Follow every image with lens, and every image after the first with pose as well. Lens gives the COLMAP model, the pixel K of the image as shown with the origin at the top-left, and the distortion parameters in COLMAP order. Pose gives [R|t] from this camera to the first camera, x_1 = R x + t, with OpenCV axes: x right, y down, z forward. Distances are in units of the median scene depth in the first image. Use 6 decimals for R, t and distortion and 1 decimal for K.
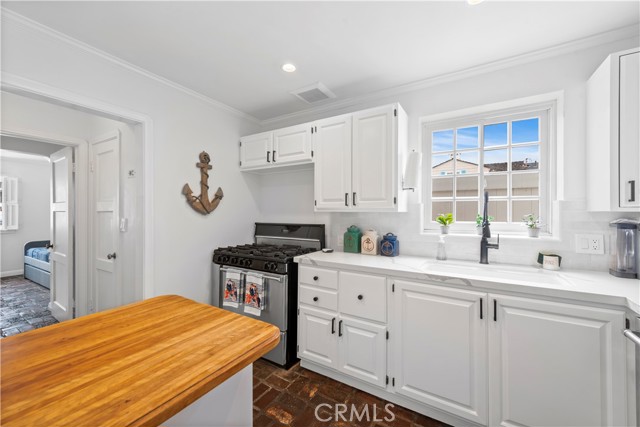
lens RADIAL K [[253.1, 0, 320.3], [0, 253.1, 209.4], [0, 0, 1]] dist [0.008243, -0.000176]
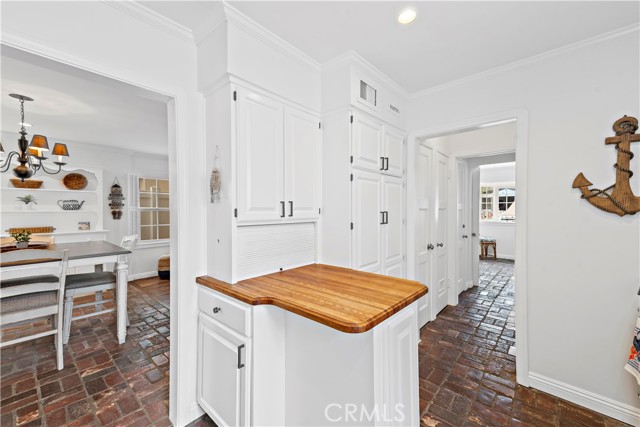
lens RADIAL K [[263.4, 0, 315.0], [0, 263.4, 209.7], [0, 0, 1]] dist [0.010761, -0.000018]
pose [[-0.178140, 0.015452, -0.983884, 0.765258], [0.012154, 0.999835, 0.013502, -0.031521], [0.983930, -0.009553, -0.178299, 0.802563]]
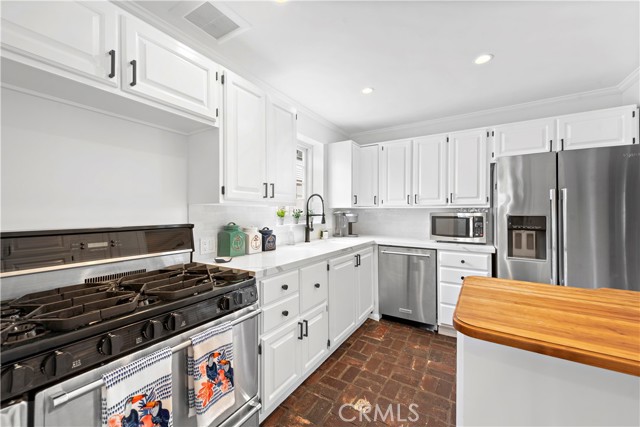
lens RADIAL K [[263.4, 0, 315.0], [0, 263.4, 209.7], [0, 0, 1]] dist [0.010761, -0.000018]
pose [[-0.000220, 0.008997, 0.999959, -1.445051], [-0.010479, 0.999905, -0.008999, 0.059681], [-0.999945, -0.010481, -0.000126, 1.548662]]
